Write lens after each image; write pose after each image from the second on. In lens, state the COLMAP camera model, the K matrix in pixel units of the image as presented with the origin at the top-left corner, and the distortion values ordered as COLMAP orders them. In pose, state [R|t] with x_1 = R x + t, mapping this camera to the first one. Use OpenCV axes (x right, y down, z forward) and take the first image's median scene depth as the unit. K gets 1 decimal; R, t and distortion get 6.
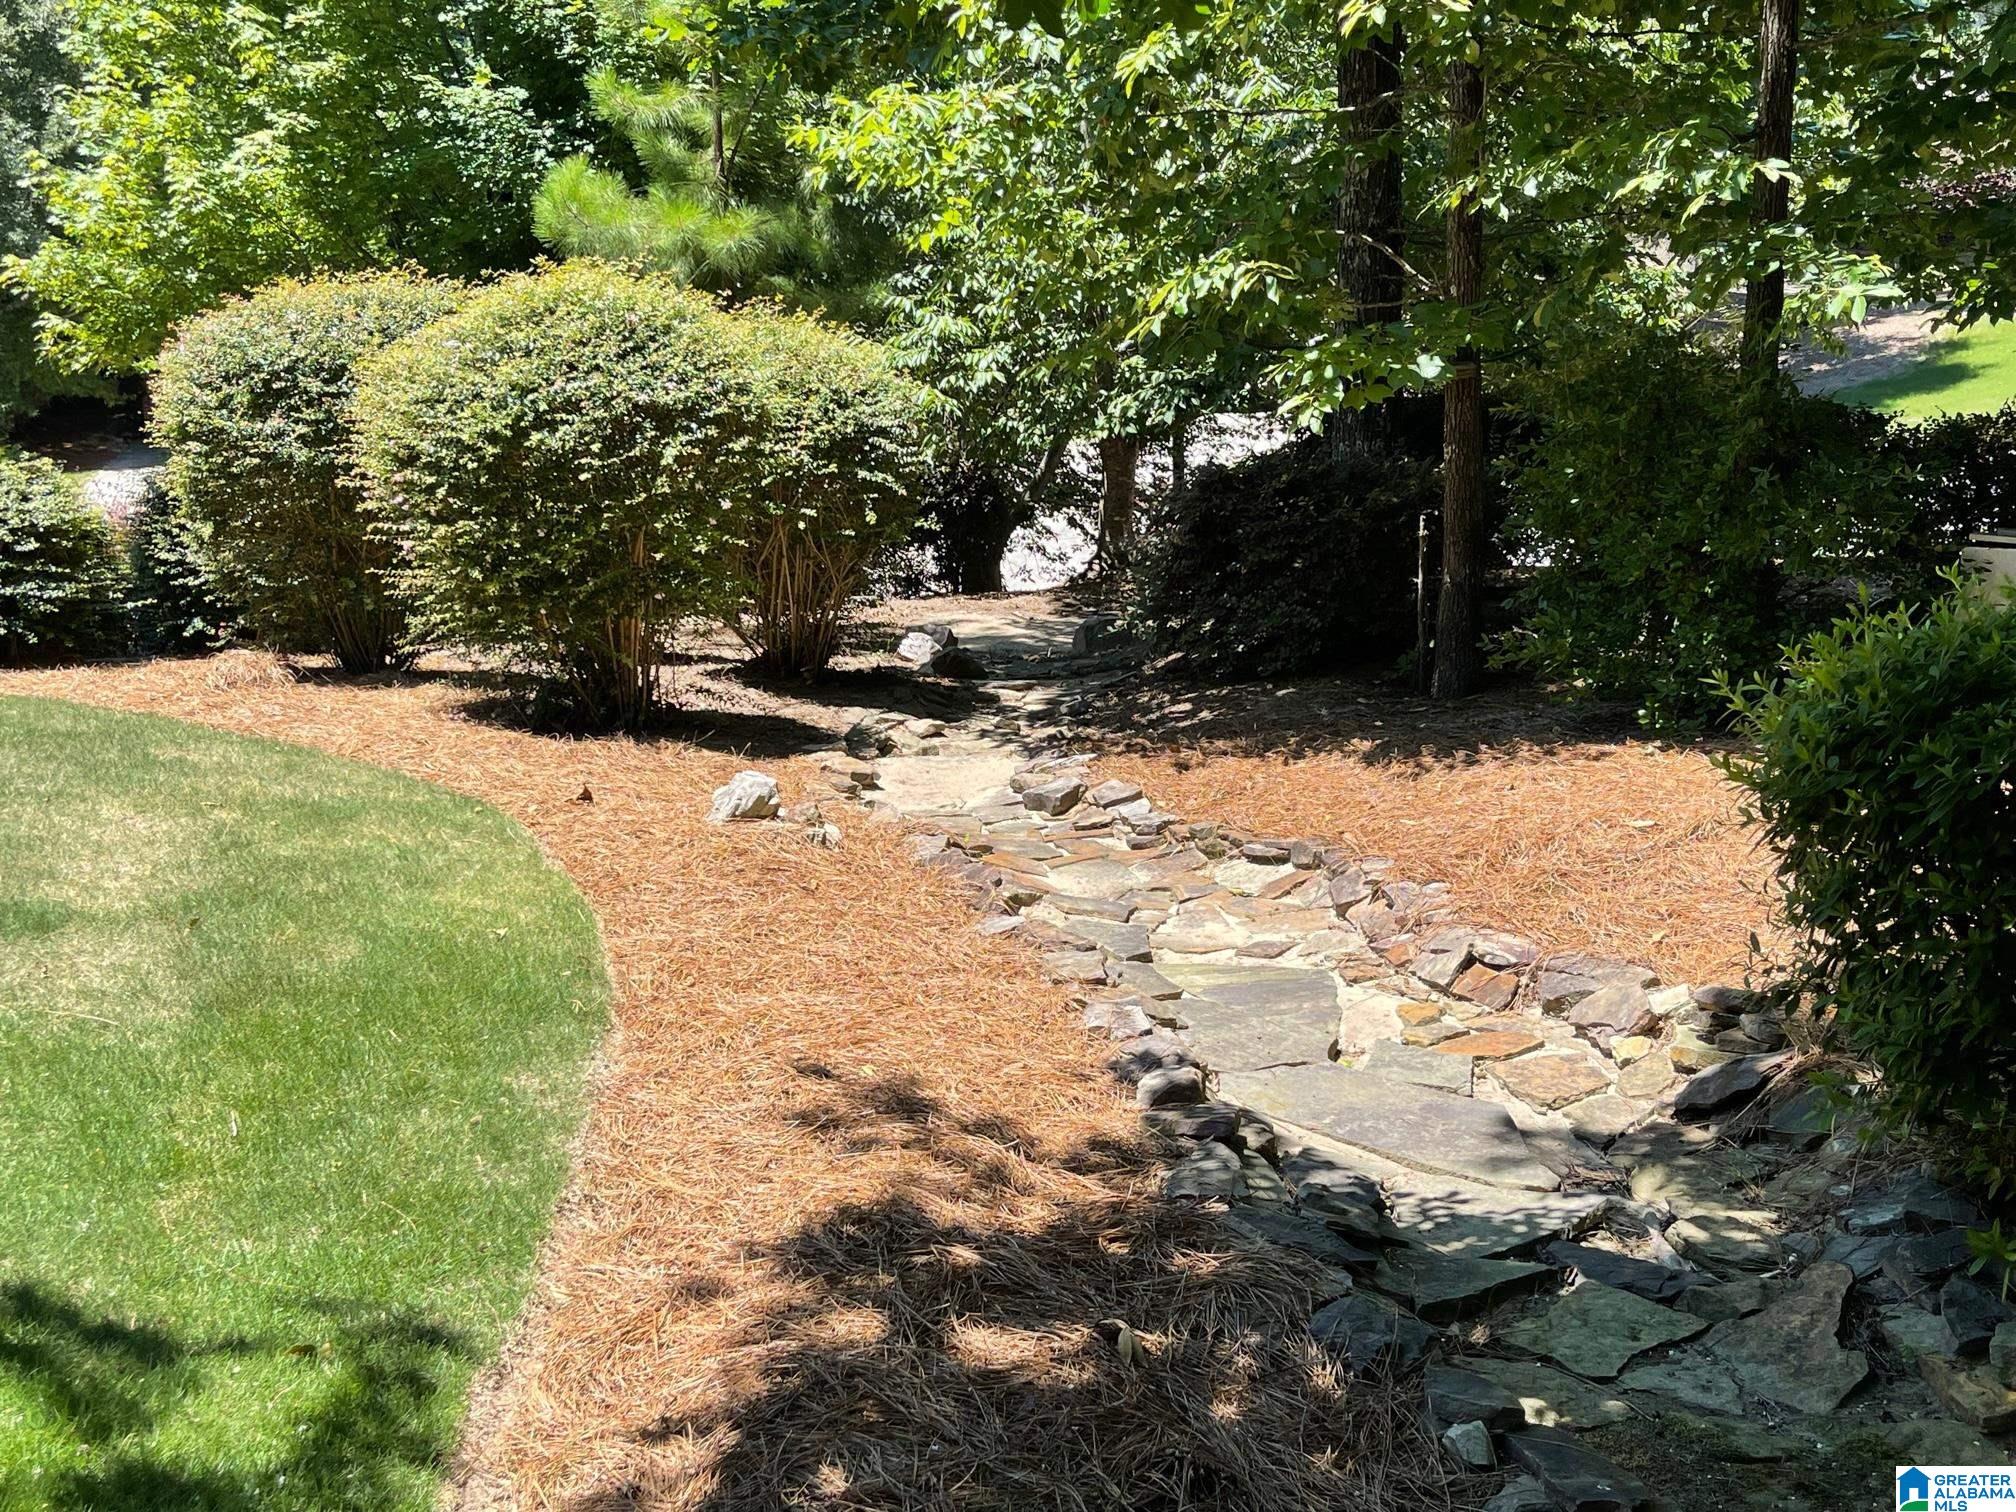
lens RADIAL K [[2205.7, 0, 1008.1], [0, 2205.7, 756.2], [0, 0, 1]] dist [0.018616, 0.000000]
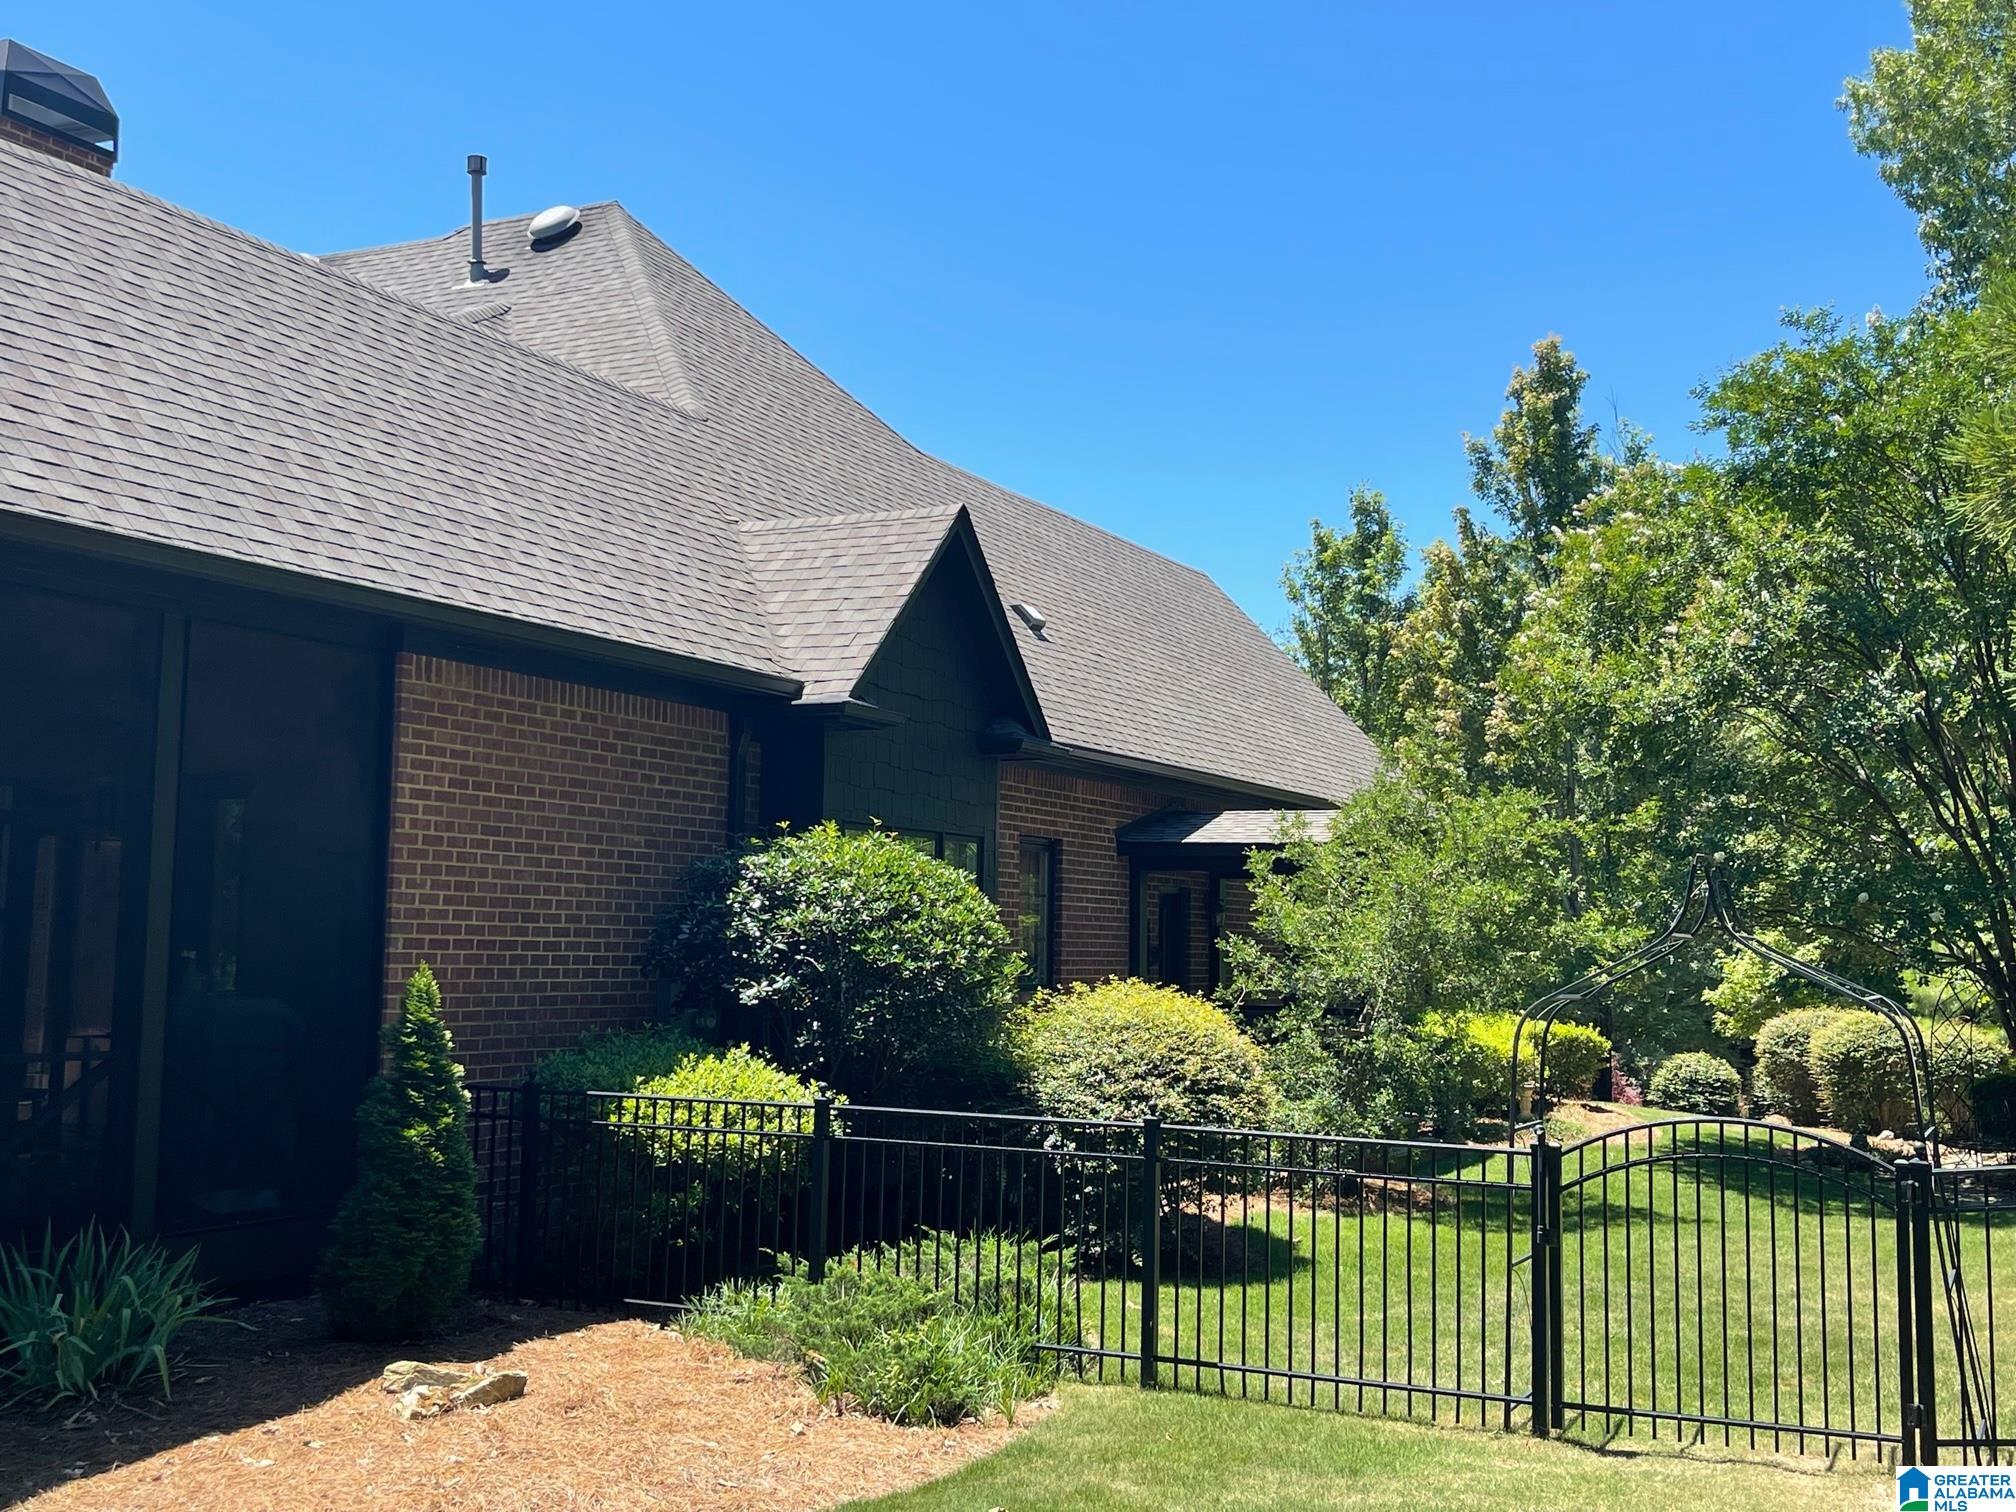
lens RADIAL K [[2205.7, 0, 1061.3], [0, 2205.7, 727.1], [0, 0, 1]] dist [0.018616, 0.000000]
pose [[0.781859, -0.043399, -0.621943, 0.920930], [-0.155349, 0.952548, -0.261762, 0.437052], [0.603790, 0.301279, 0.738016, -2.321285]]
